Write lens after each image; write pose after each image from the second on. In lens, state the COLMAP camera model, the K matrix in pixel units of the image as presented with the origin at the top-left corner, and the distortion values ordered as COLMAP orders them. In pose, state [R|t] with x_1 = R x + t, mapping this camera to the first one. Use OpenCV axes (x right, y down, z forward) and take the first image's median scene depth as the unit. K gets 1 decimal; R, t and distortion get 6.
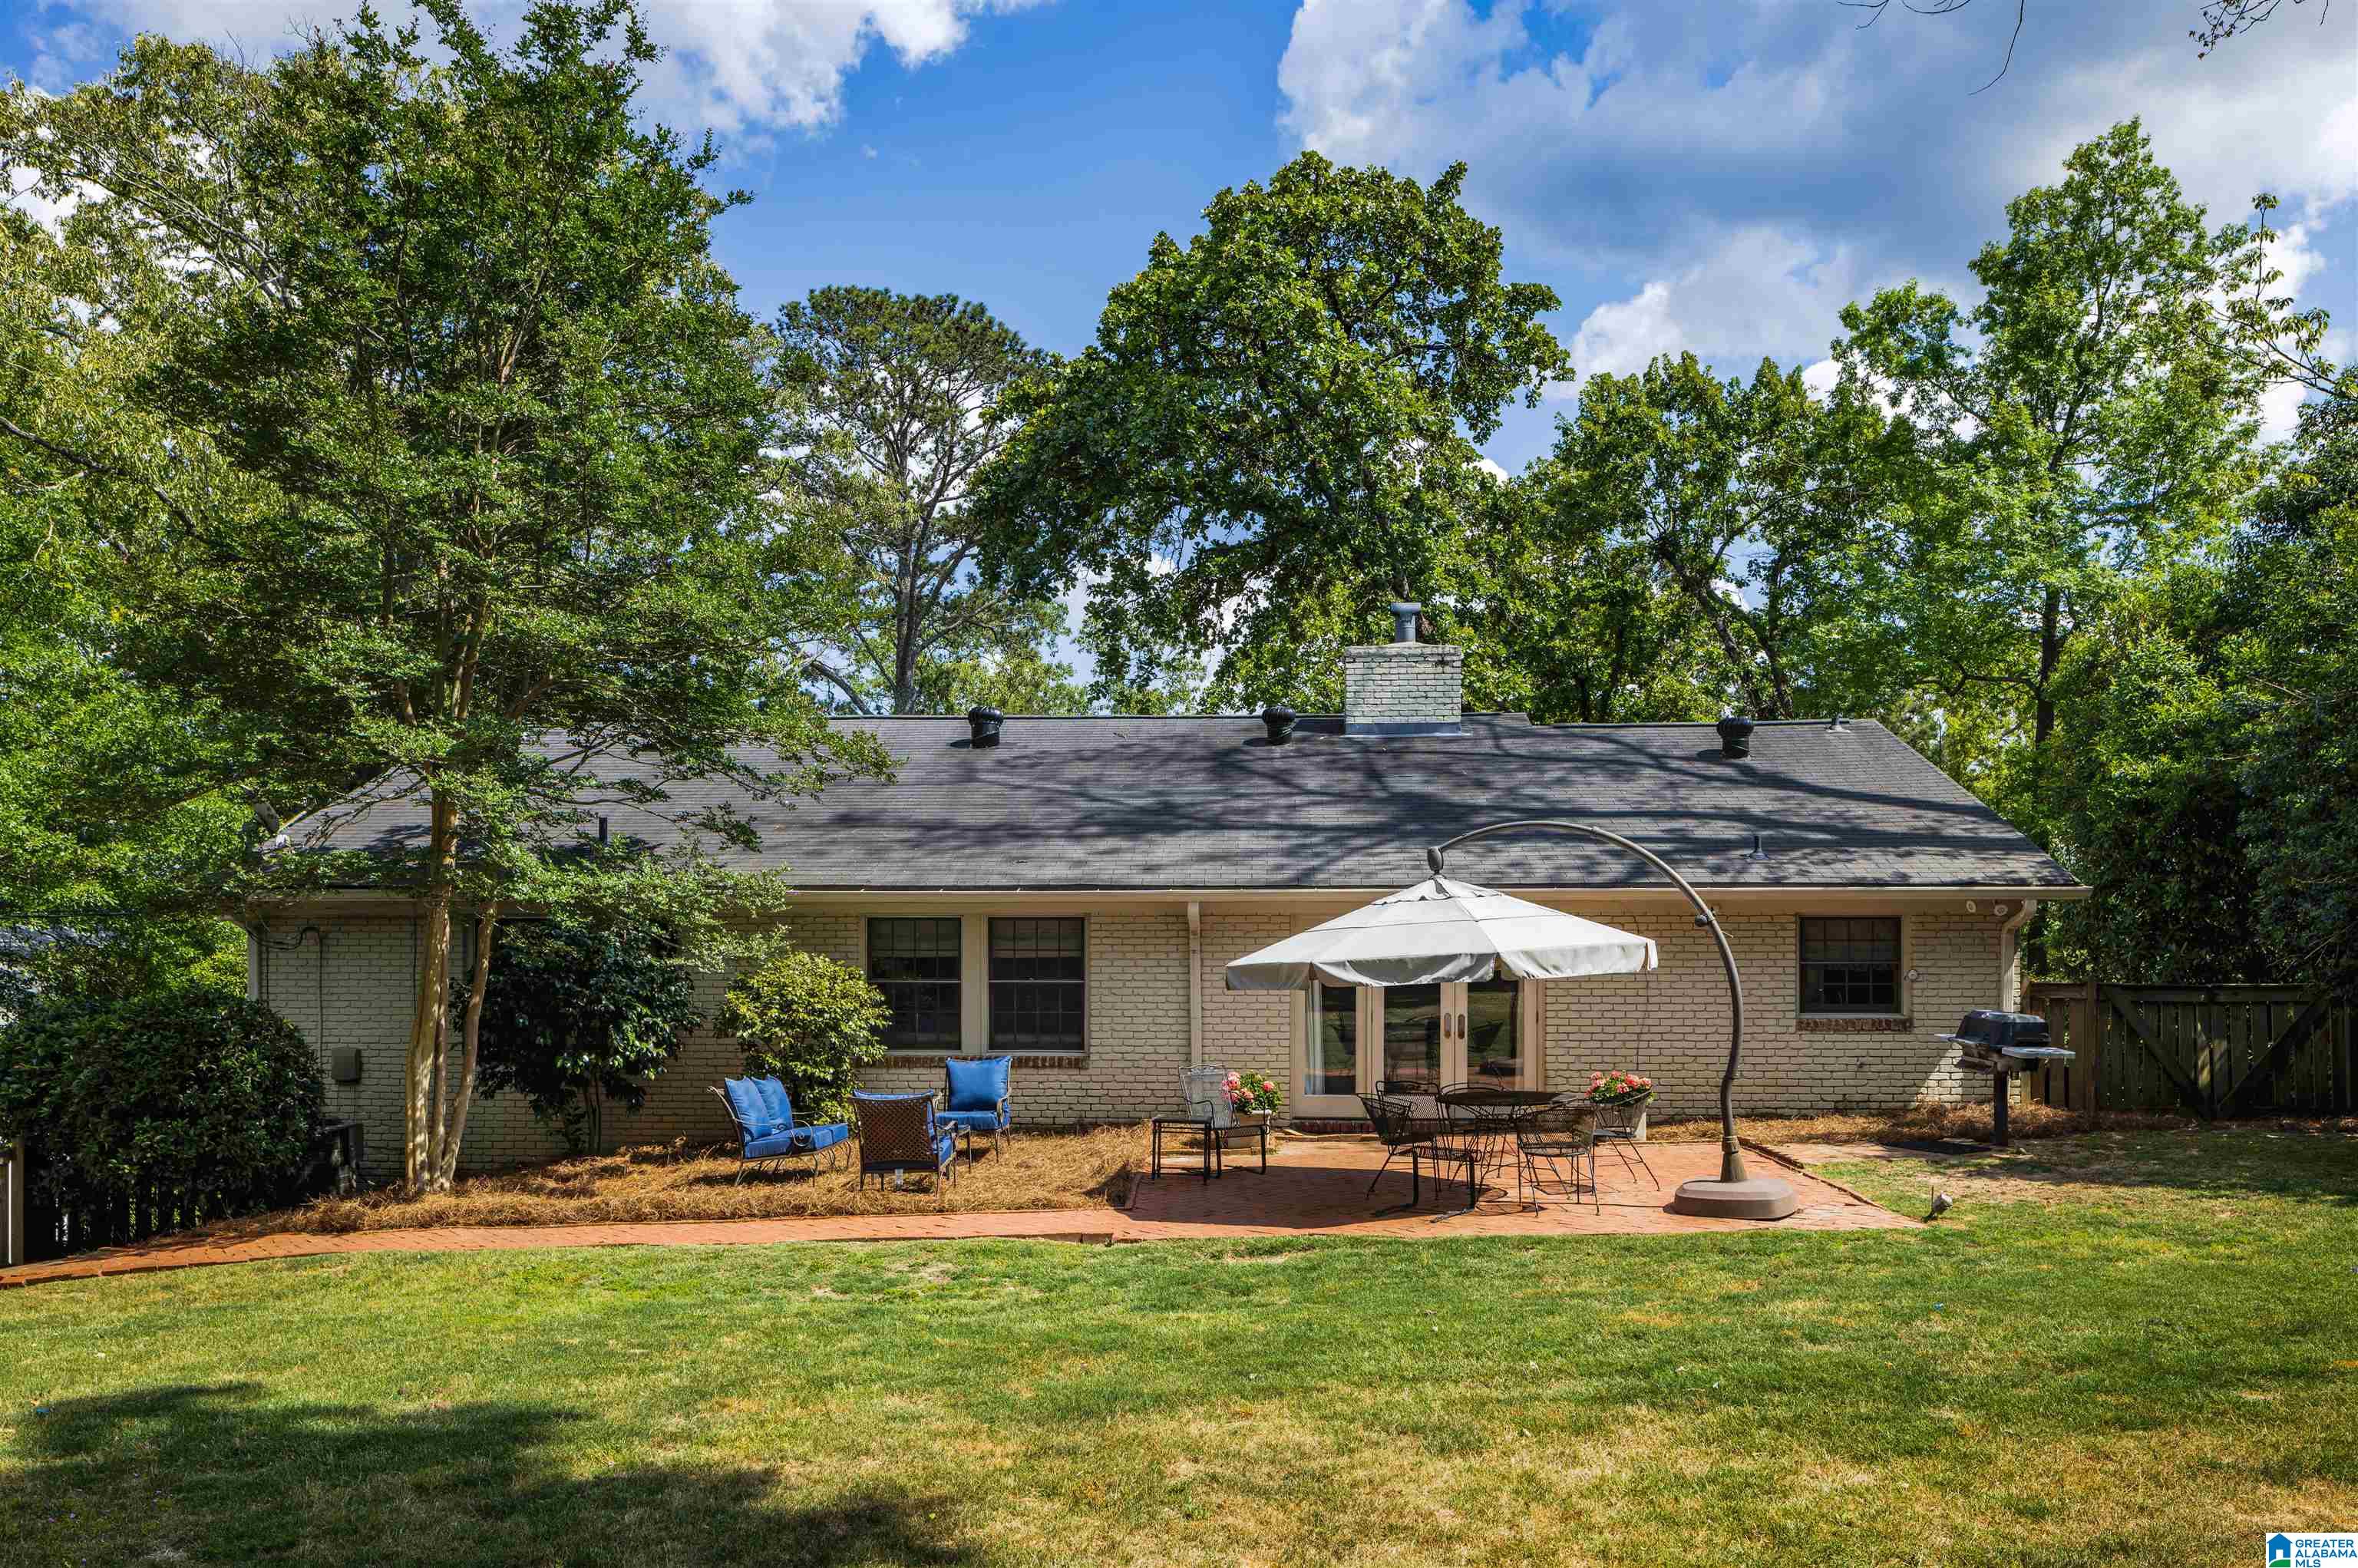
lens RADIAL K [[1611.8, 0, 1178.9], [0, 1611.8, 839.9], [0, 0, 1]] dist [-0.000096, -0.000410]
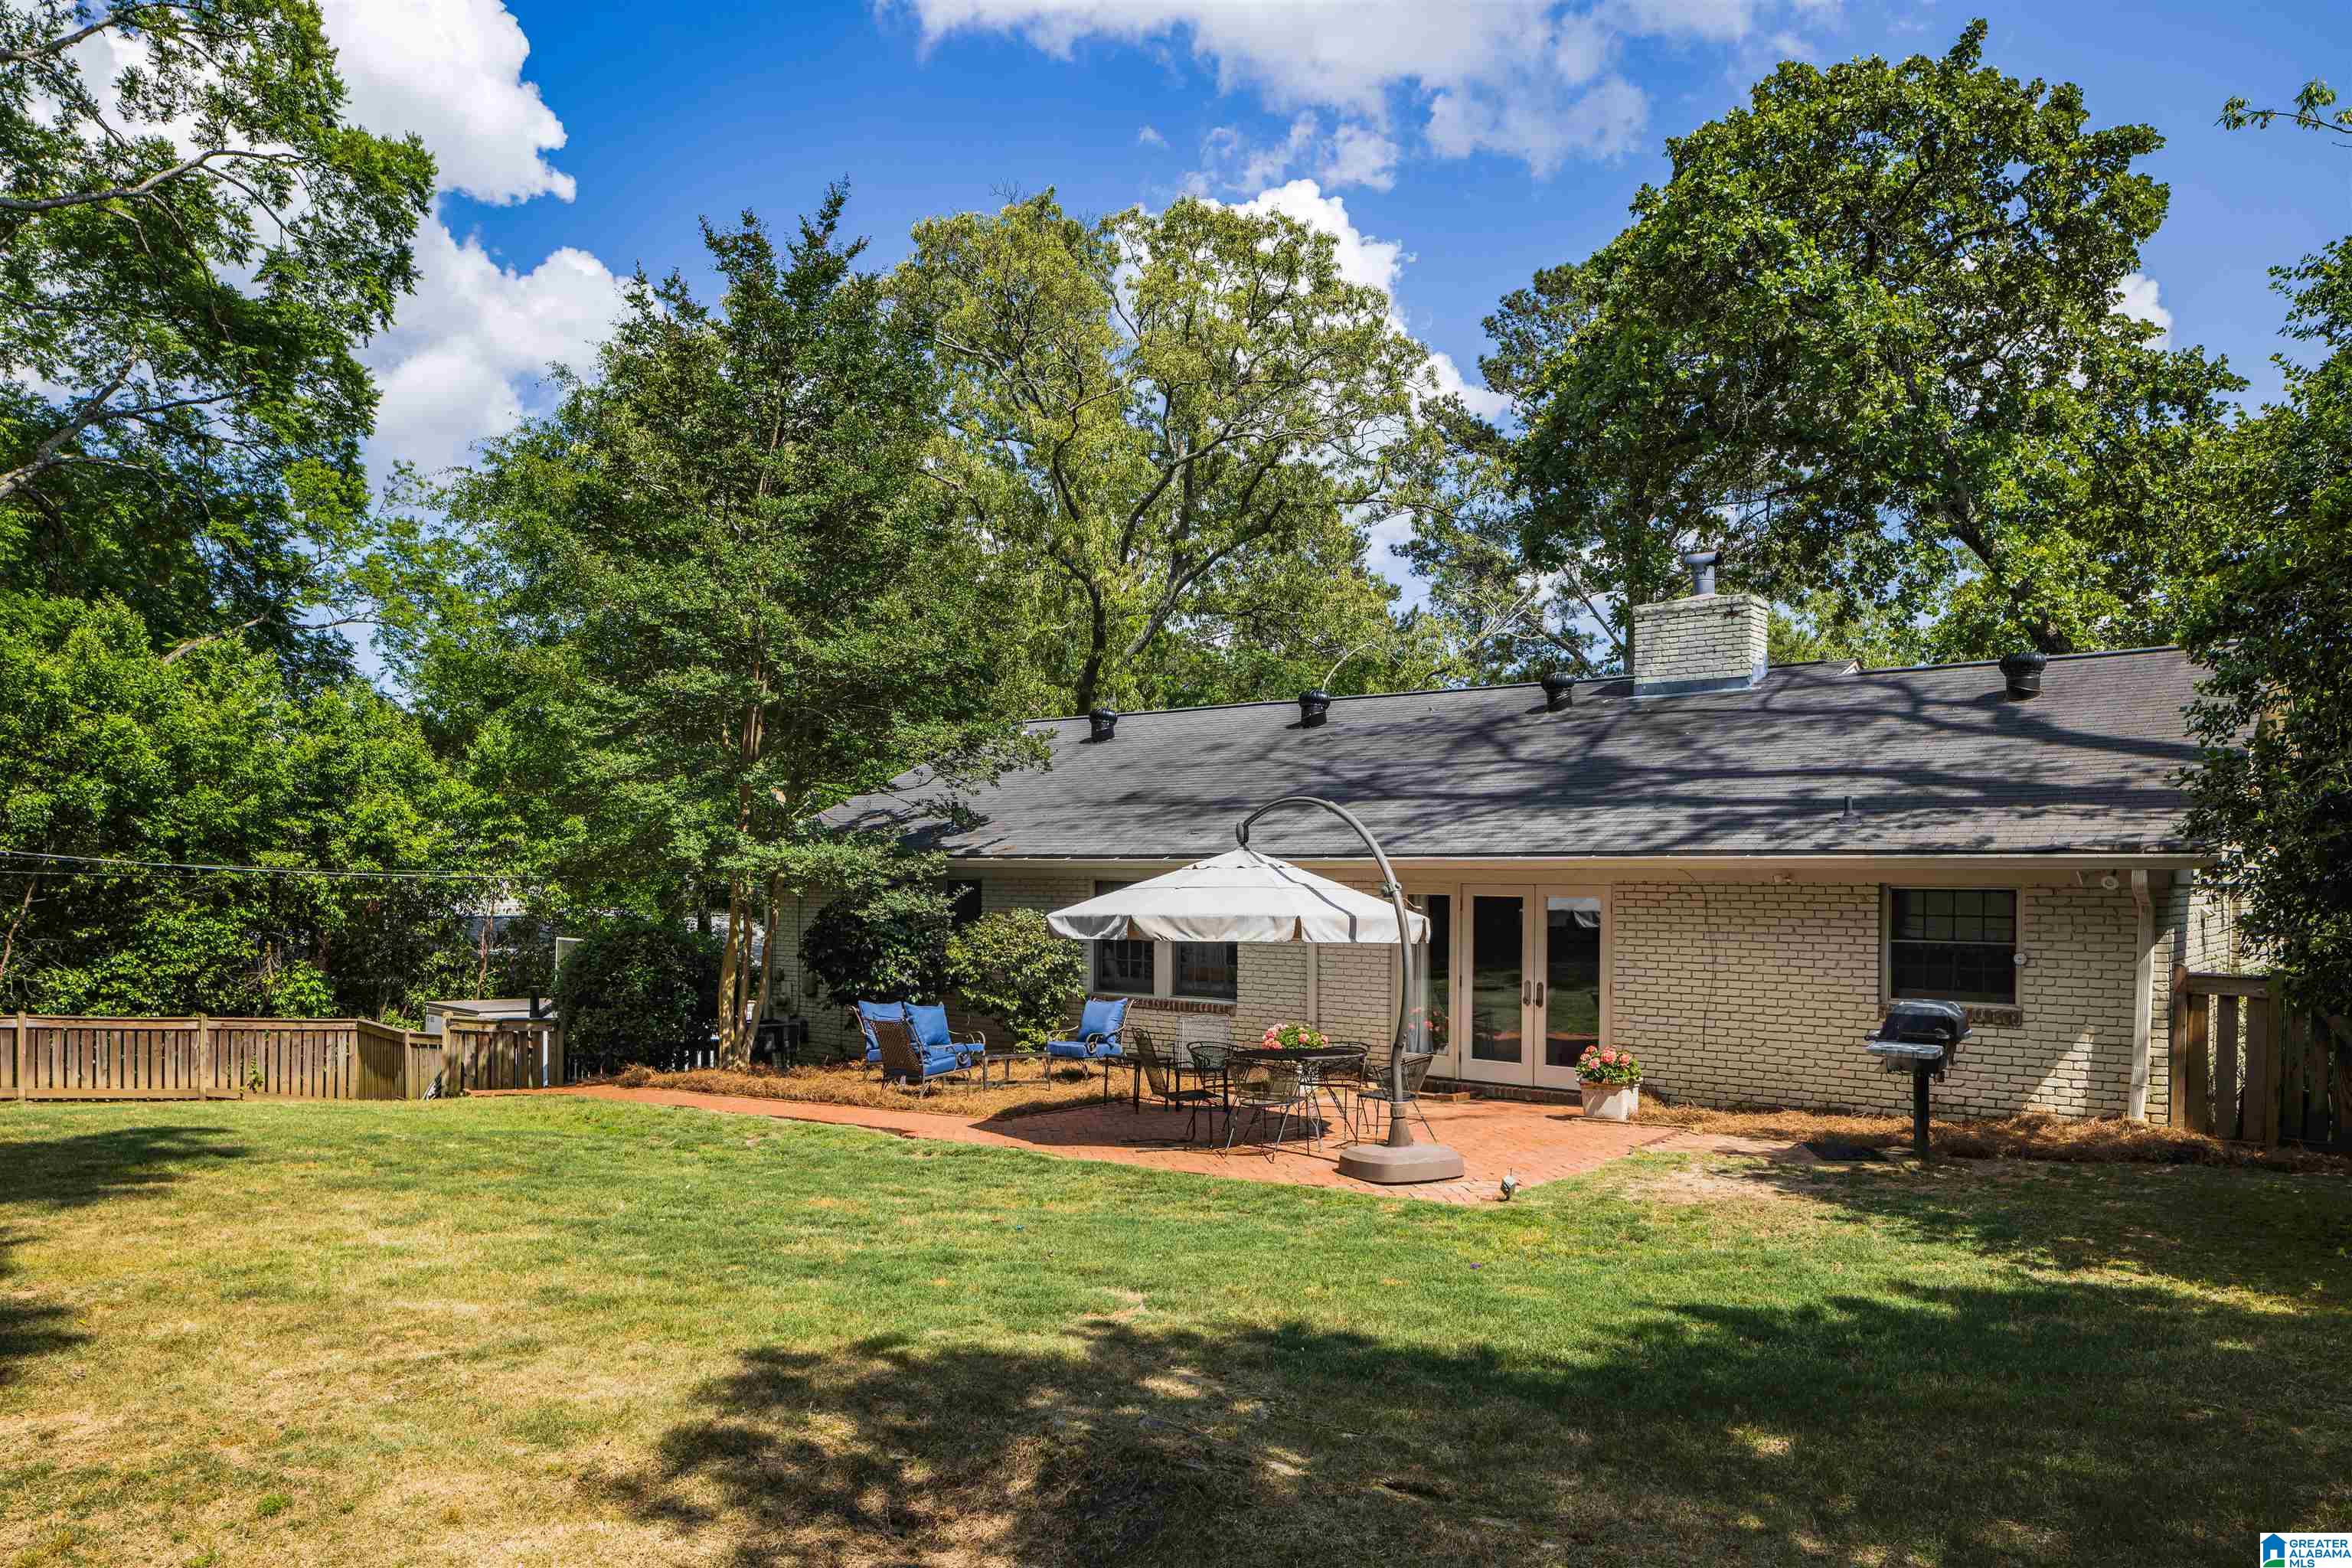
lens RADIAL K [[1624.9, 0, 1176.0], [0, 1624.9, 784.0], [0, 0, 1]] dist [-0.000289, -0.000992]
pose [[0.803816, -0.027241, -0.594254, 0.581076], [0.021827, 0.999629, -0.016298, -0.002788], [0.594478, 0.000130, 0.804112, 0.057721]]
